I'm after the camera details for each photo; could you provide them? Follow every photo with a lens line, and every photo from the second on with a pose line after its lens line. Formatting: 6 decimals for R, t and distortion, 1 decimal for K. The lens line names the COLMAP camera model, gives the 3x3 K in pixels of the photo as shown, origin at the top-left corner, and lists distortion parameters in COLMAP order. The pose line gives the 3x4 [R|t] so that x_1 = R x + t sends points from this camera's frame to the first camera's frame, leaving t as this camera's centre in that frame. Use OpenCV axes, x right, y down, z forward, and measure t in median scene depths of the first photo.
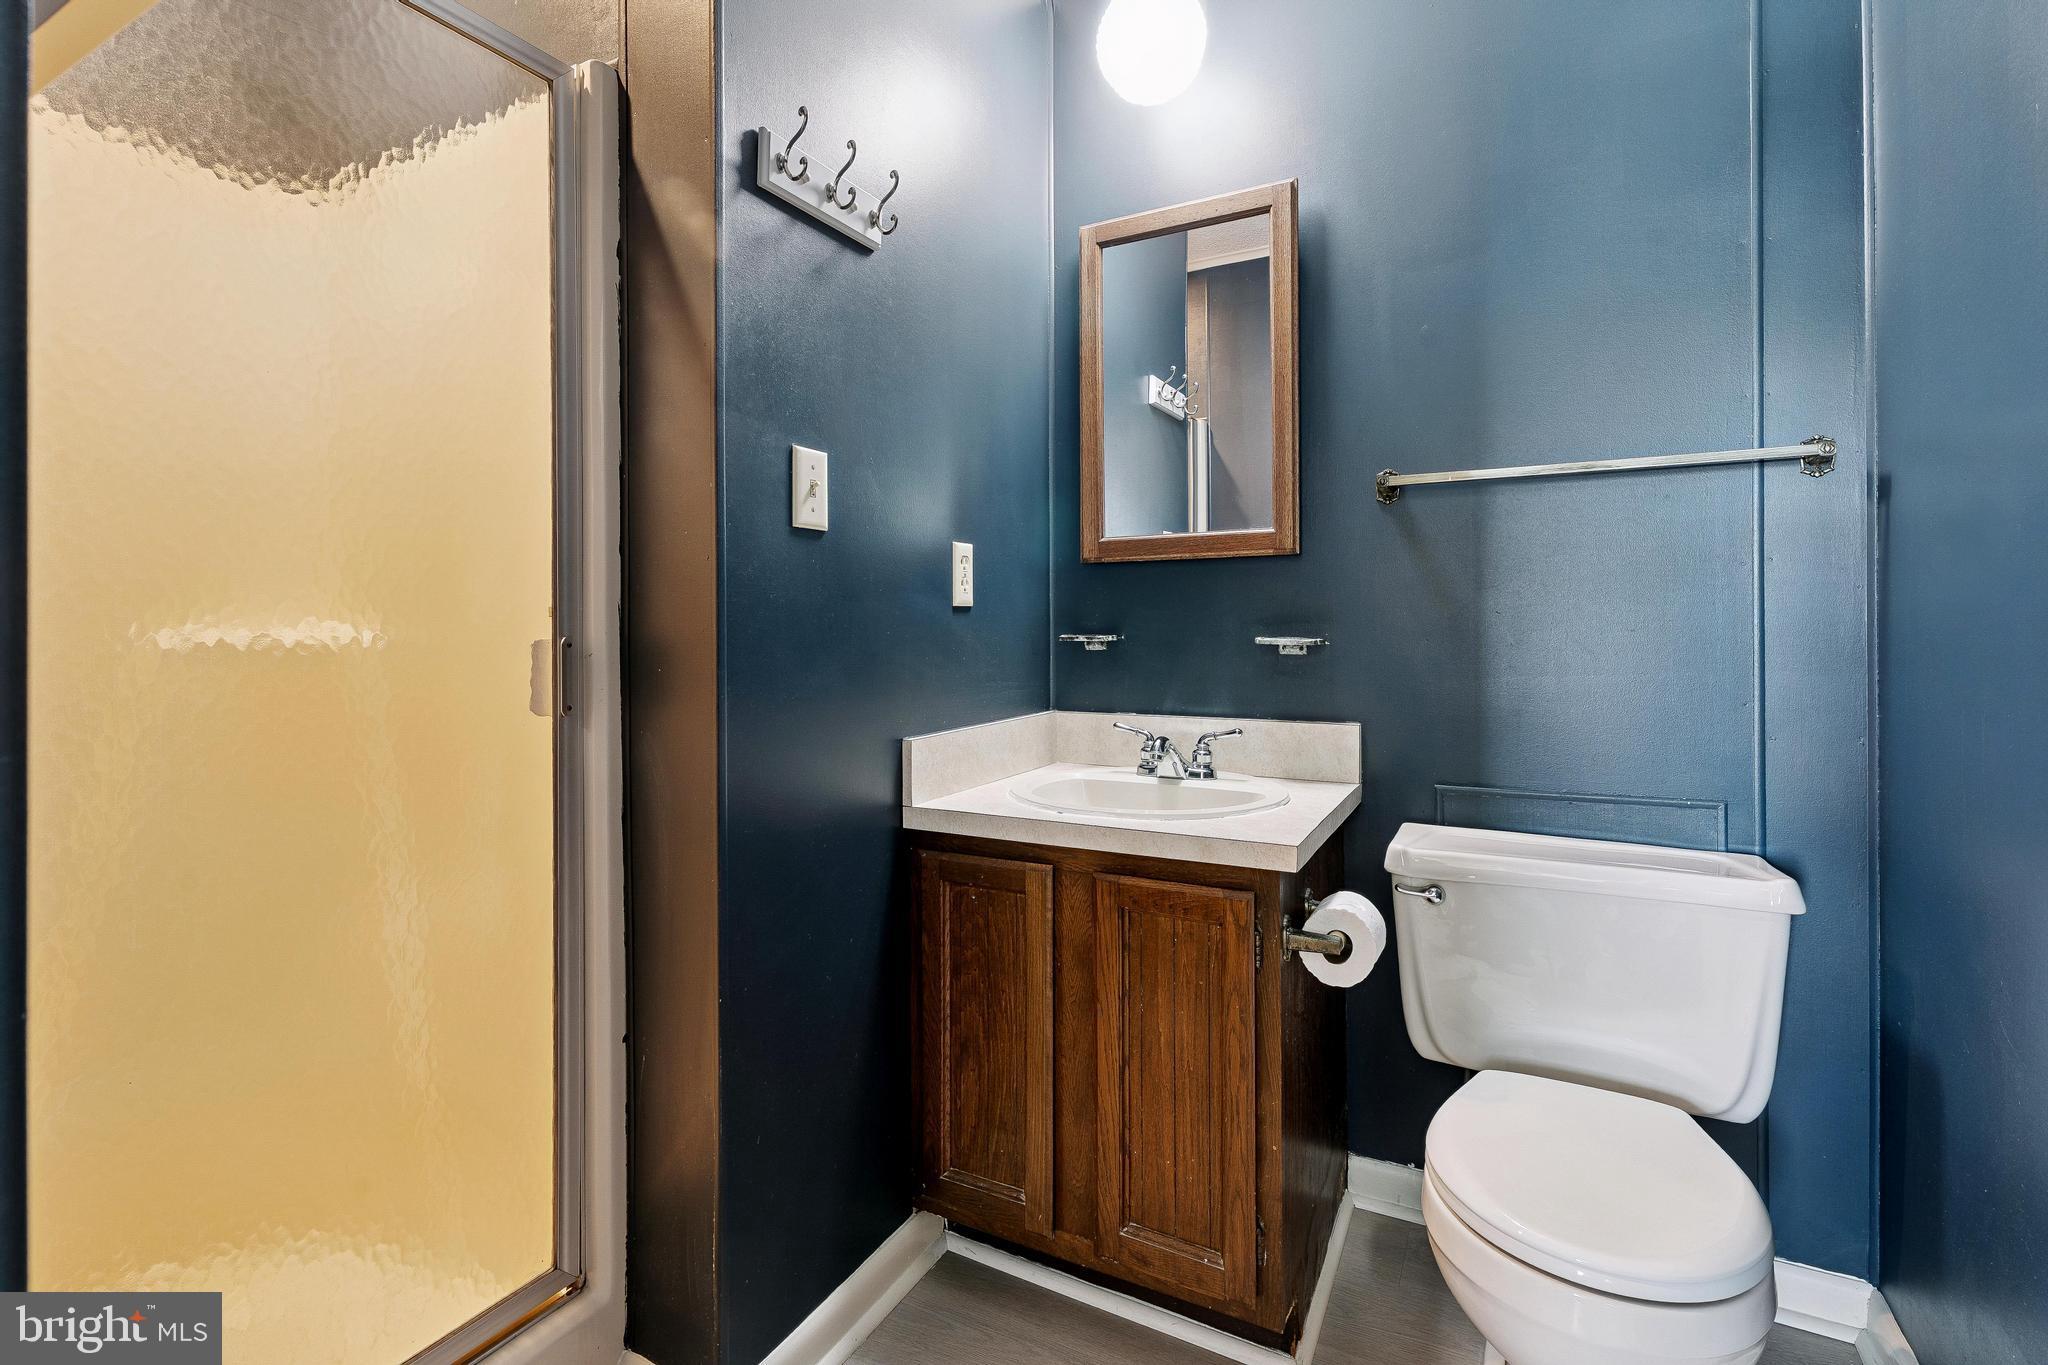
lens RADIAL K [[933.4, 0, 1028.1], [0, 933.4, 637.7], [0, 0, 1]] dist [0.002485, -0.000141]
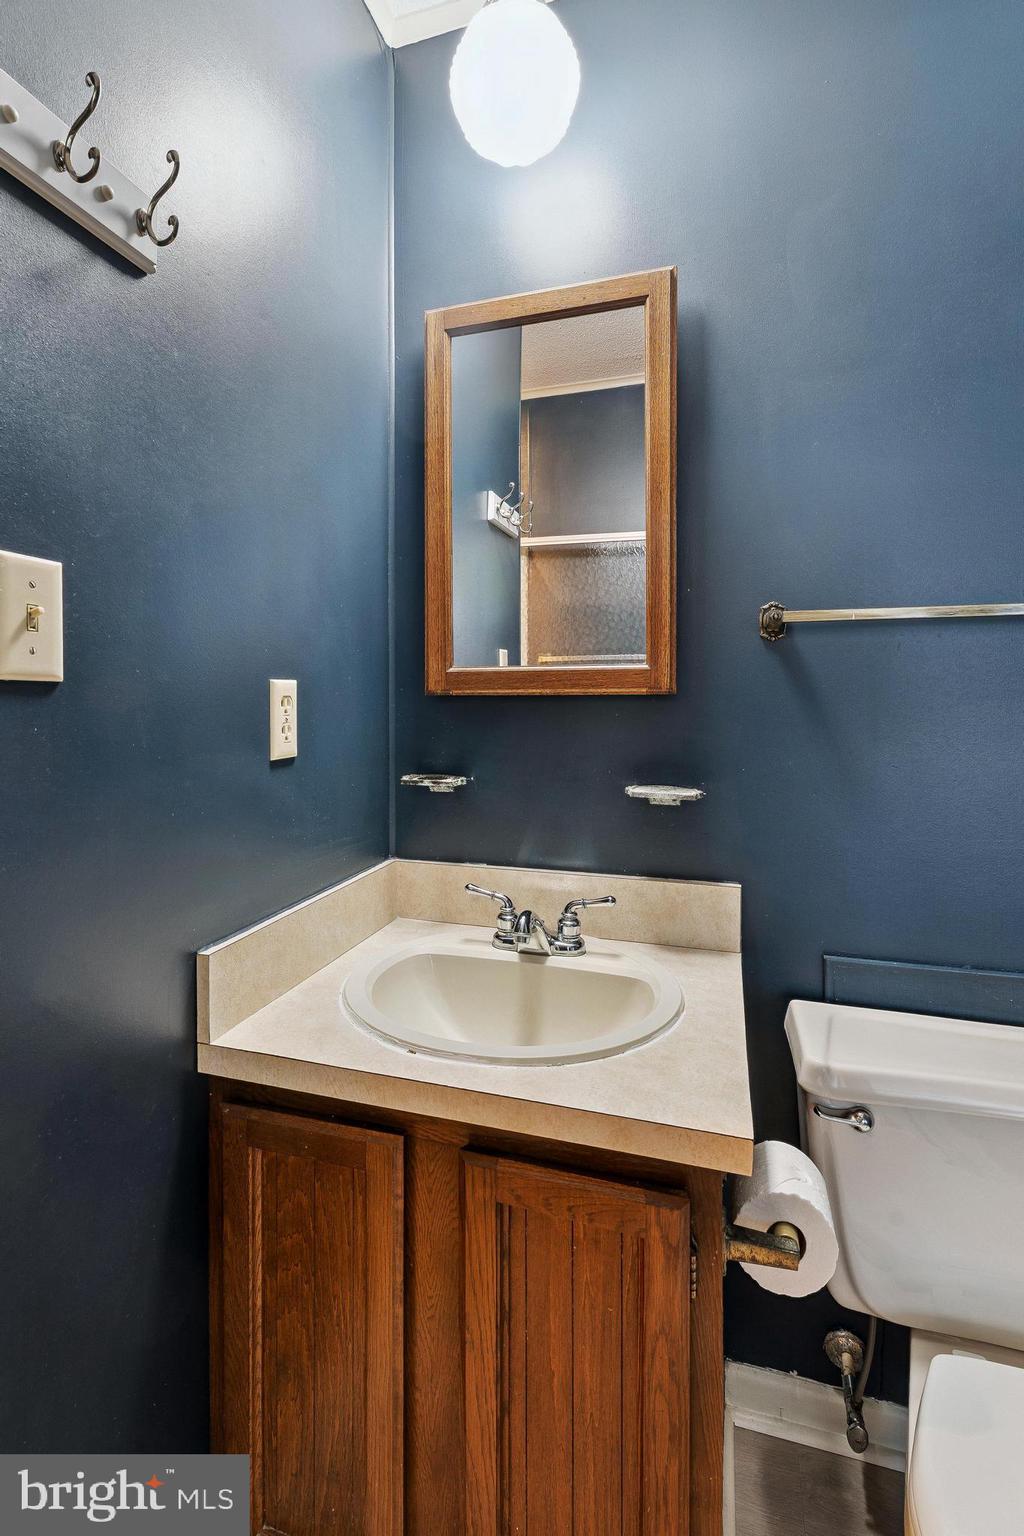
lens RADIAL K [[717.1, 0, 478.7], [0, 717.1, 715.8], [0, 0, 1]] dist [0.000452, 0.000295]
pose [[0.985742, 0.001038, 0.168259, -0.008884], [-0.003536, 0.999888, 0.014543, -0.079849], [-0.168225, -0.014930, 0.985636, 0.366001]]
